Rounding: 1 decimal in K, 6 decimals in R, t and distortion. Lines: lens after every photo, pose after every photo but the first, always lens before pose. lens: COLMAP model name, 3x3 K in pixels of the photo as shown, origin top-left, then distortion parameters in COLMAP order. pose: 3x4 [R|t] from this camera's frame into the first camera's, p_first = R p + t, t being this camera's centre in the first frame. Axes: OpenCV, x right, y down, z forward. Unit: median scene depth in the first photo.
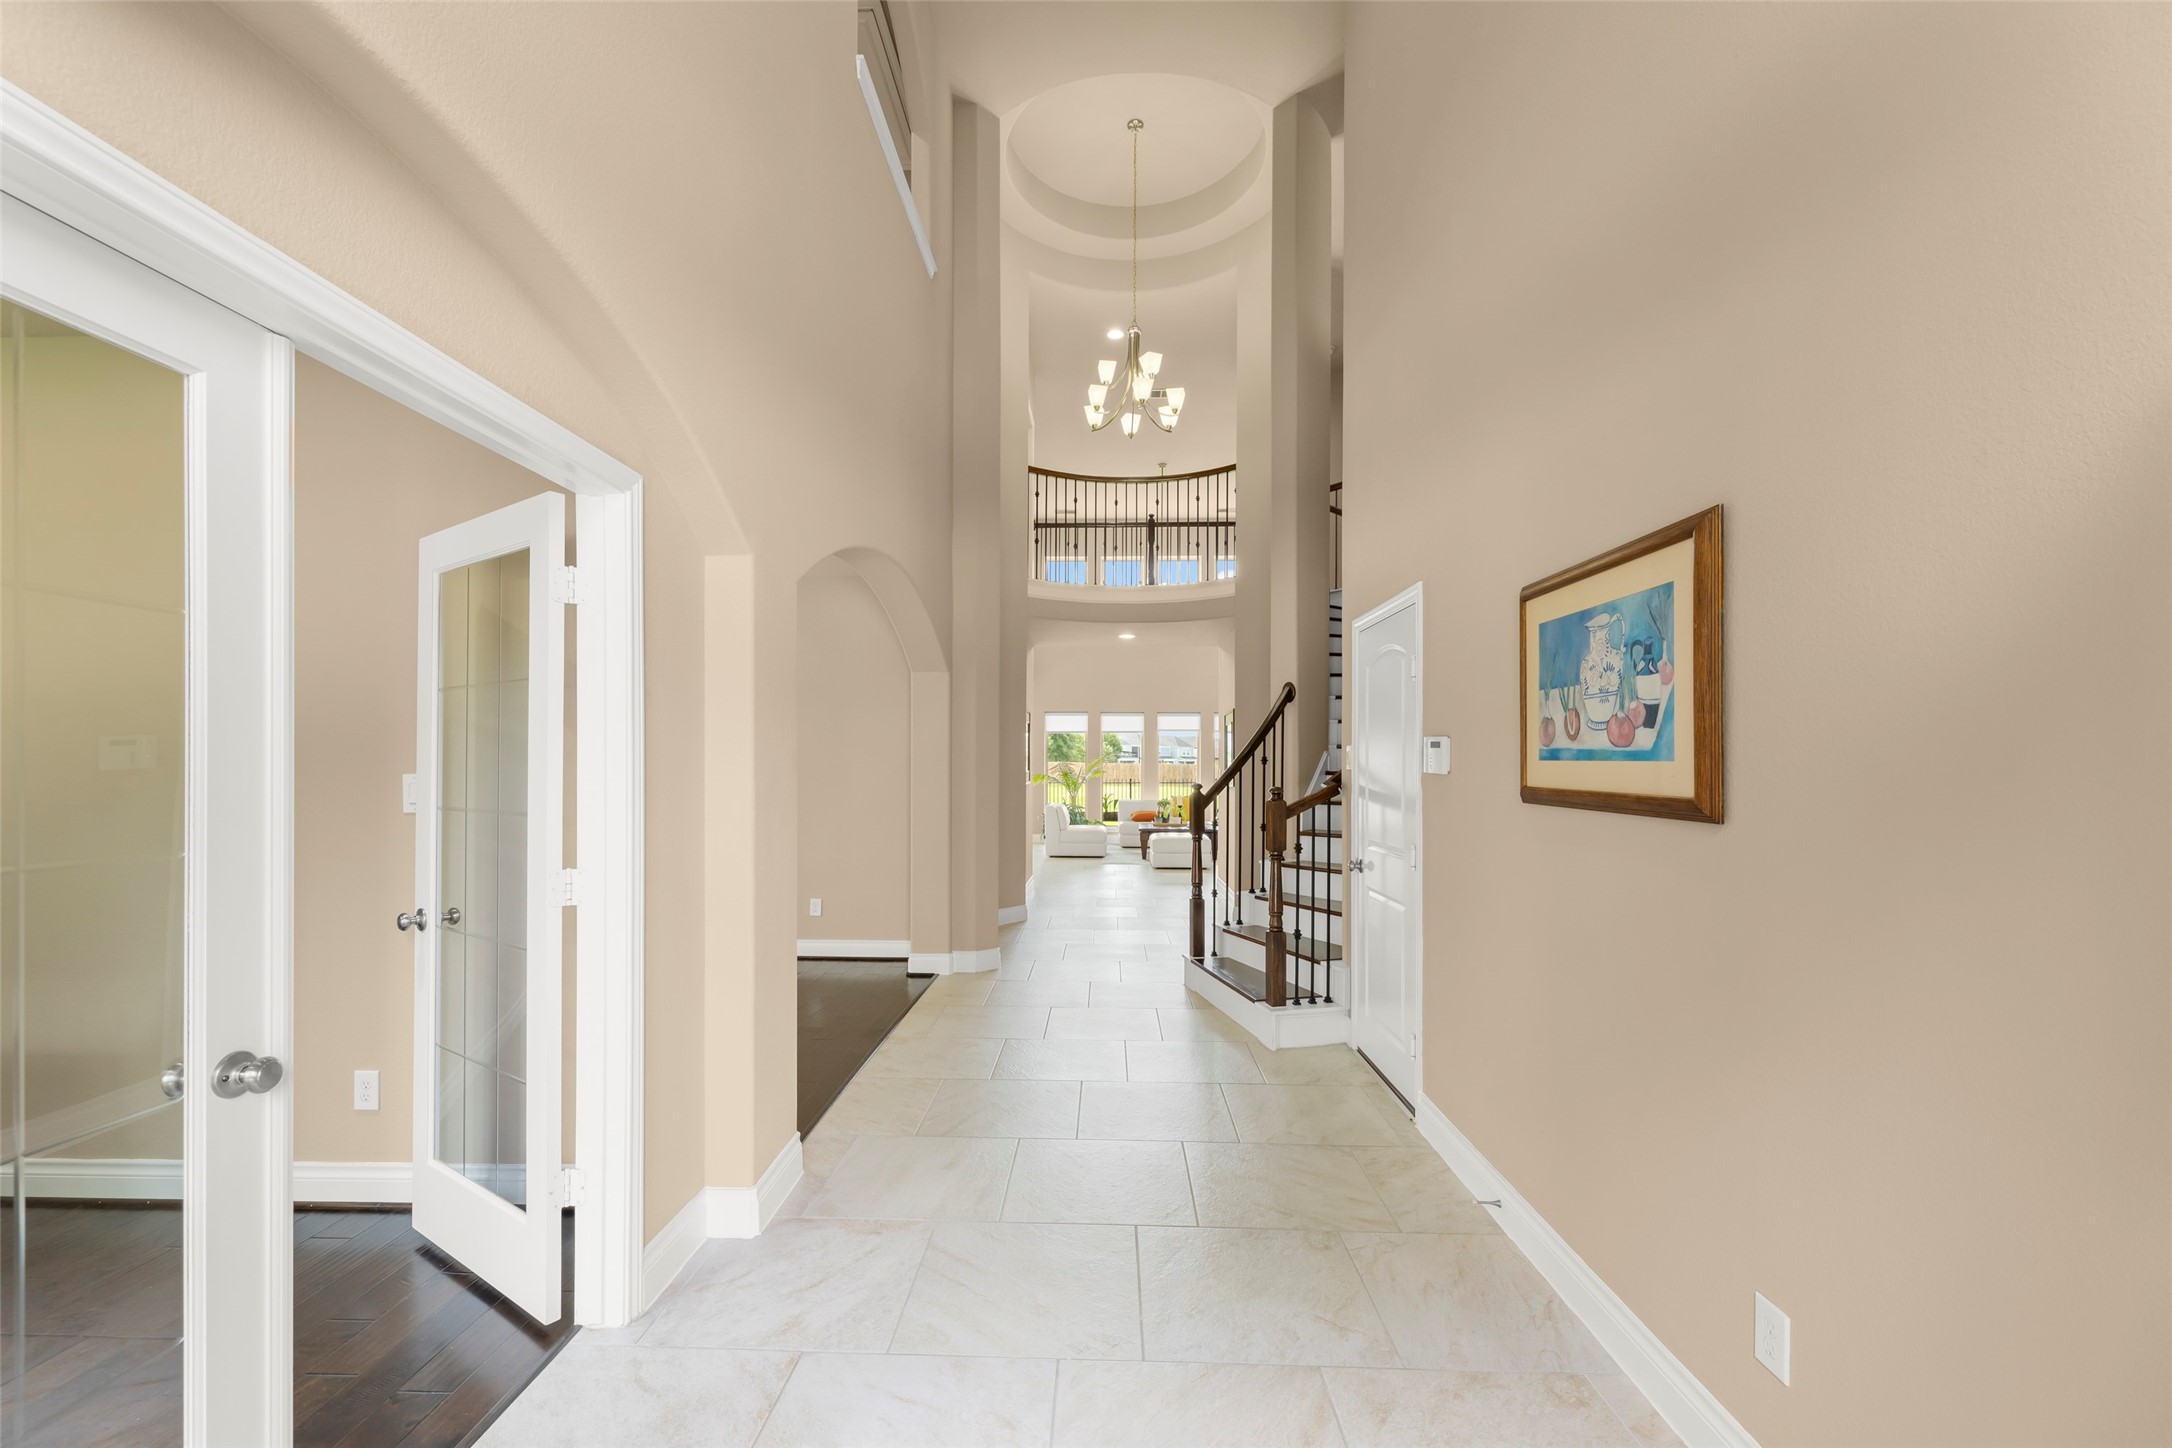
lens RADIAL K [[883.6, 0, 1090.0], [0, 883.6, 762.7], [0, 0, 1]] dist [0.002417, -0.000550]
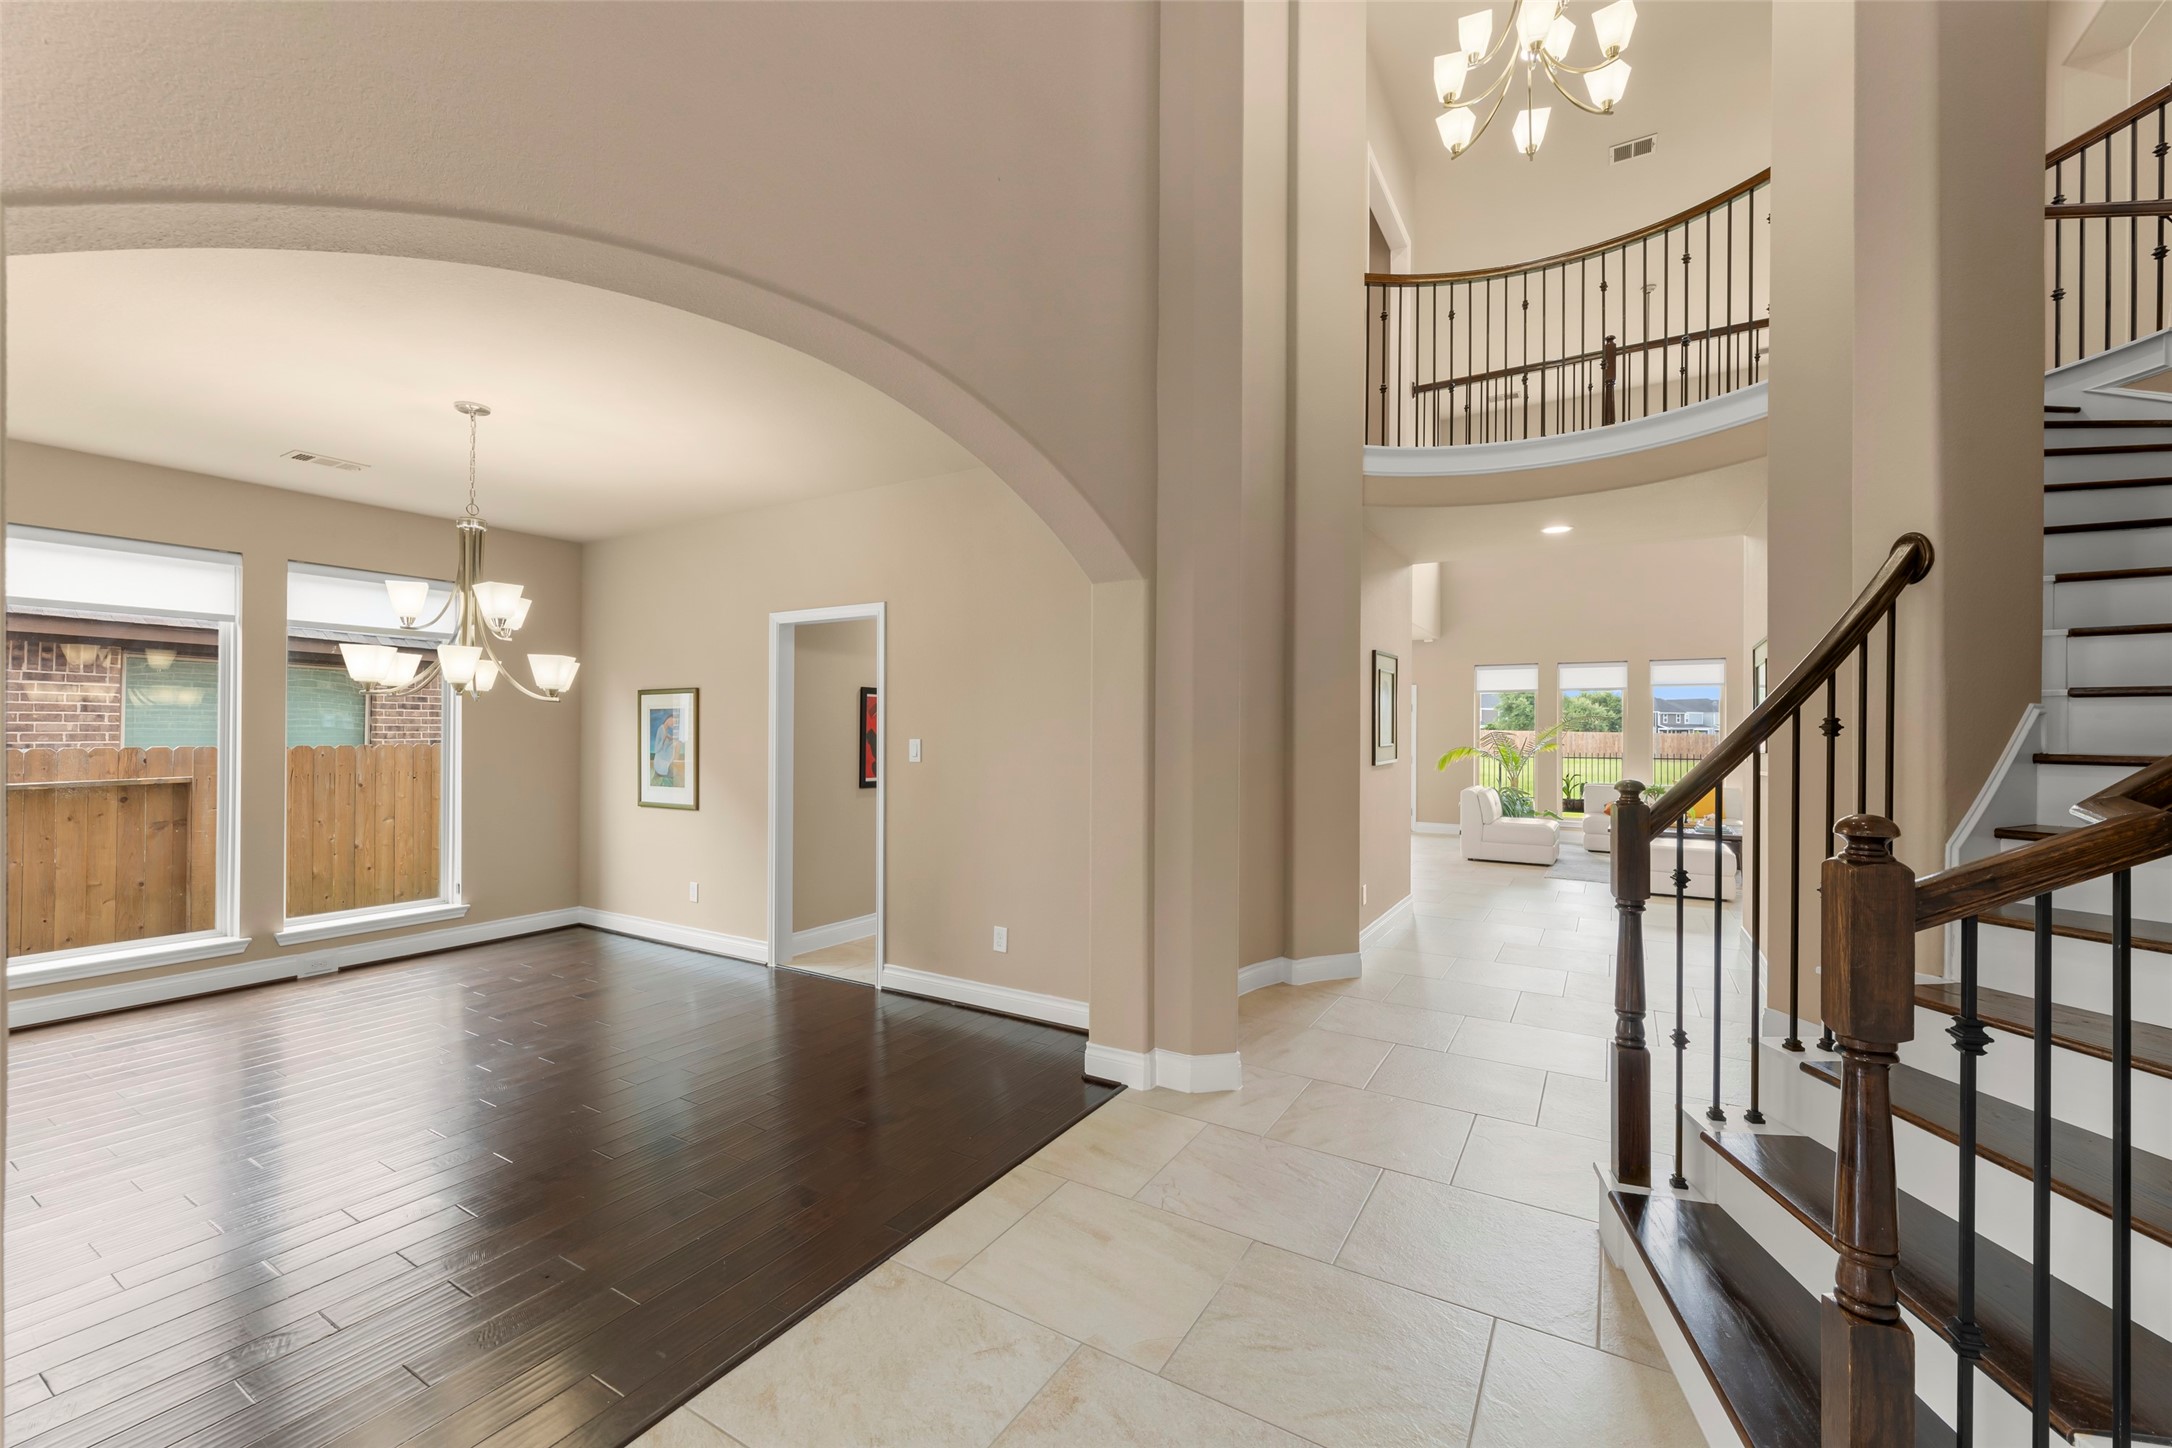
lens RADIAL K [[883.6, 0, 1077.3], [0, 883.6, 728.6], [0, 0, 1]] dist [0.002417, -0.000550]
pose [[0.864969, -0.001512, -0.501822, 0.098324], [0.000037, 0.999996, -0.002948, -0.000586], [0.501825, 0.002532, 0.864966, 0.458999]]
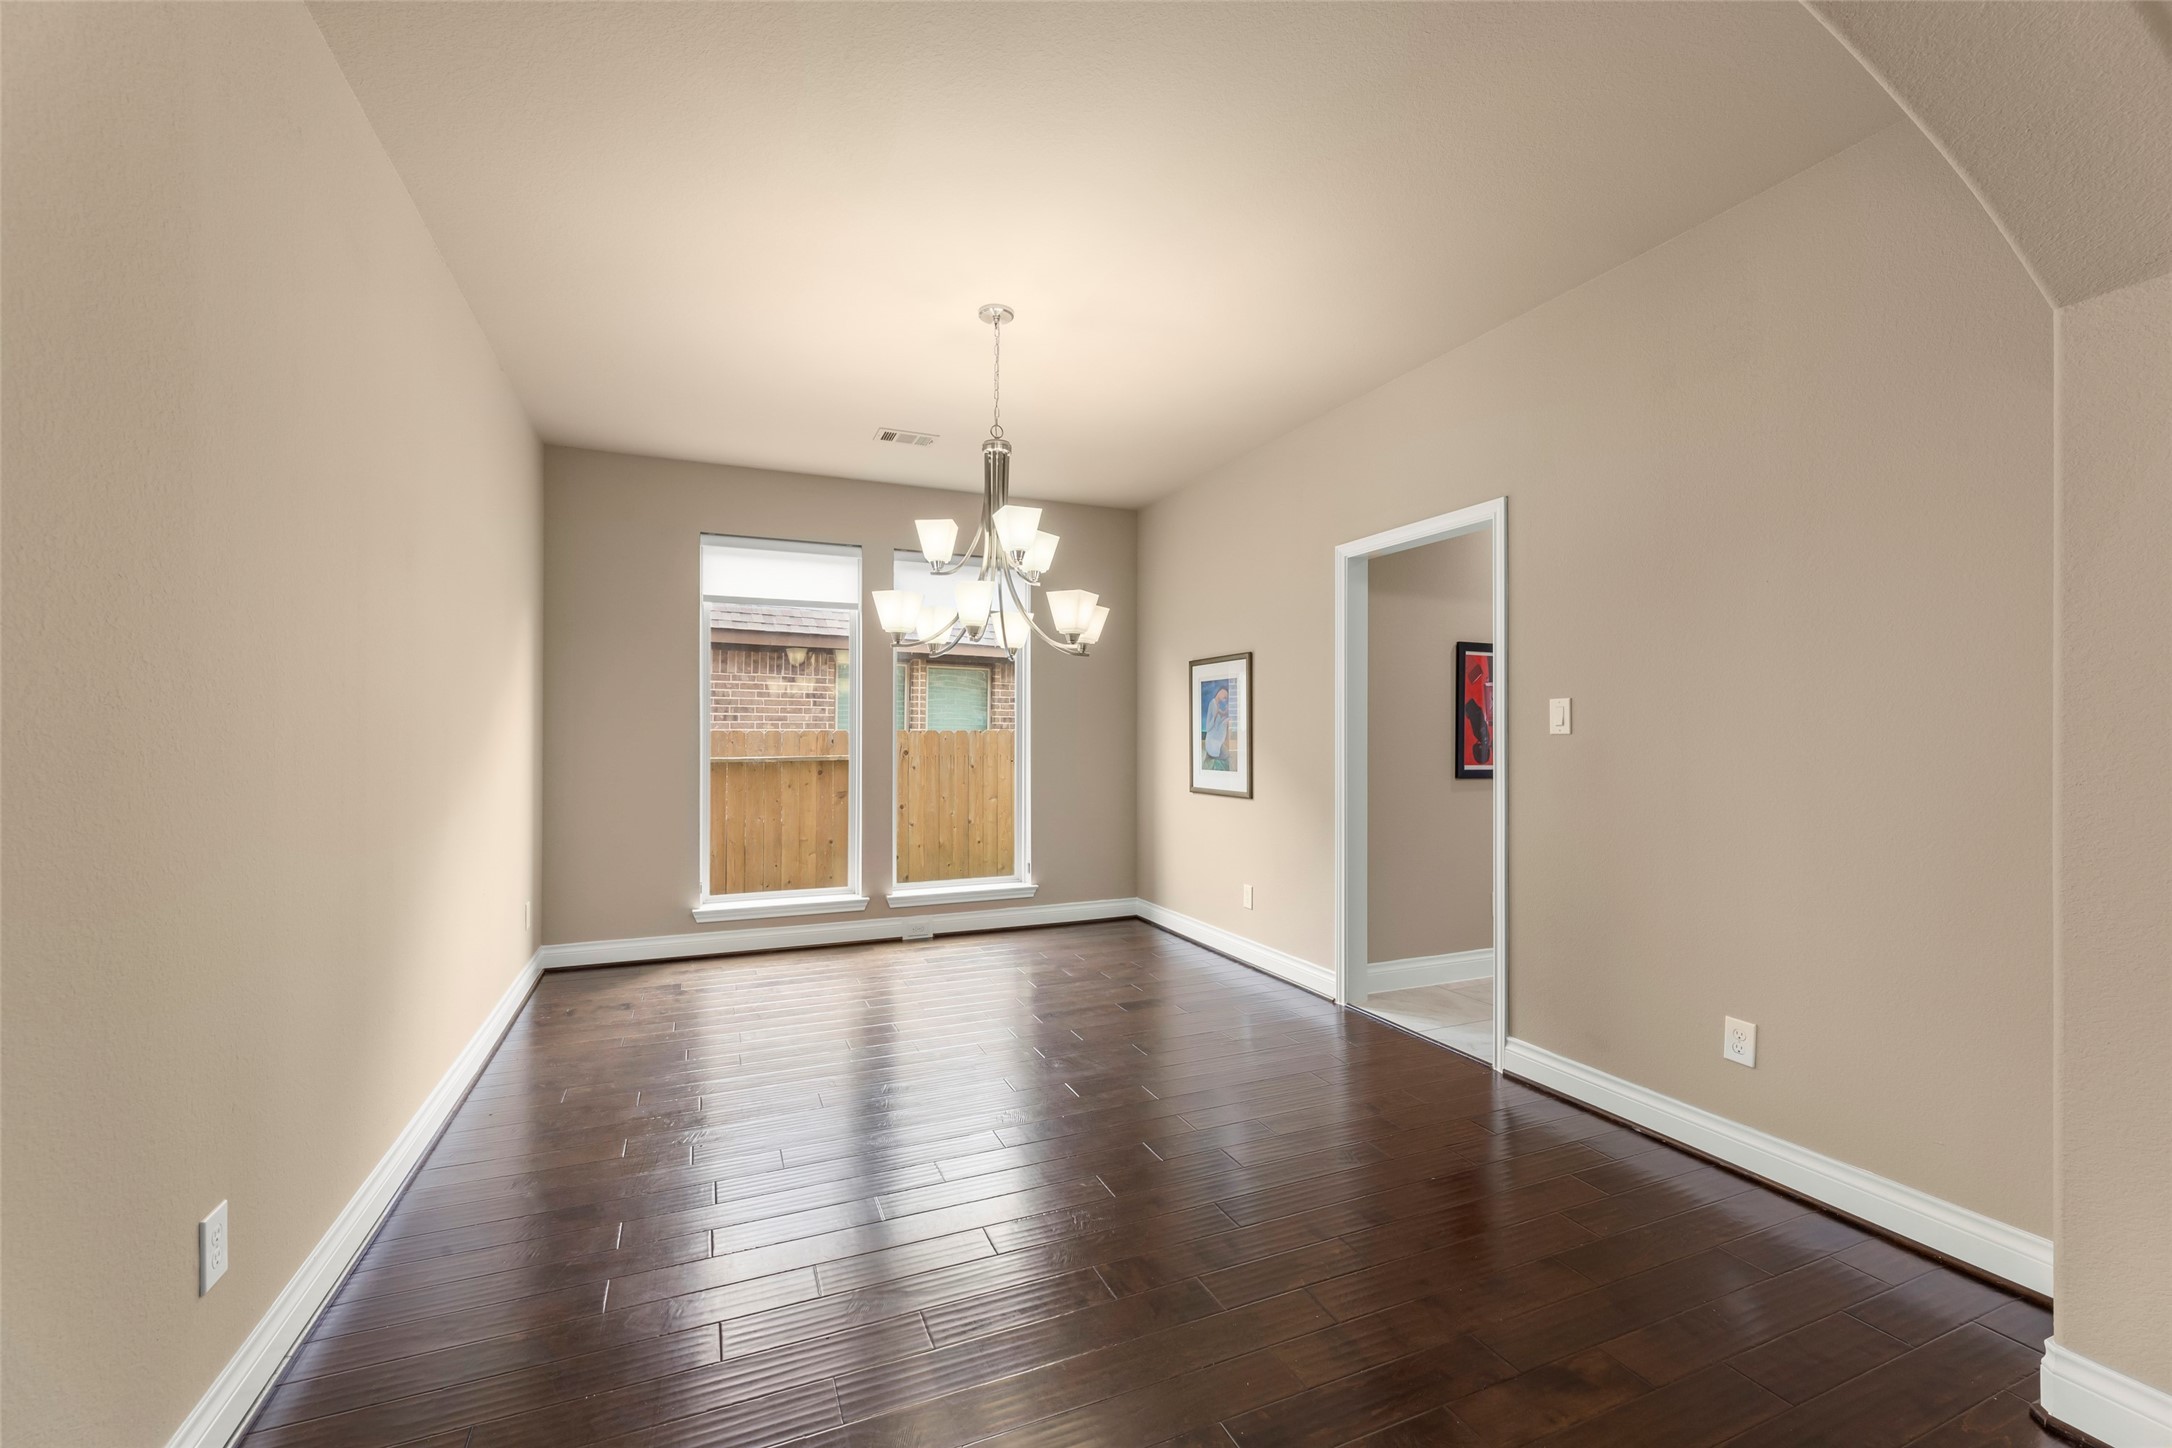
lens RADIAL K [[883.6, 0, 1074.1], [0, 883.6, 730.8], [0, 0, 1]] dist [0.002417, -0.000550]
pose [[0.411908, -0.006182, -0.911204, -0.062358], [0.002192, 0.999981, -0.005793, 0.025616], [0.911223, 0.000389, 0.411914, 0.594239]]
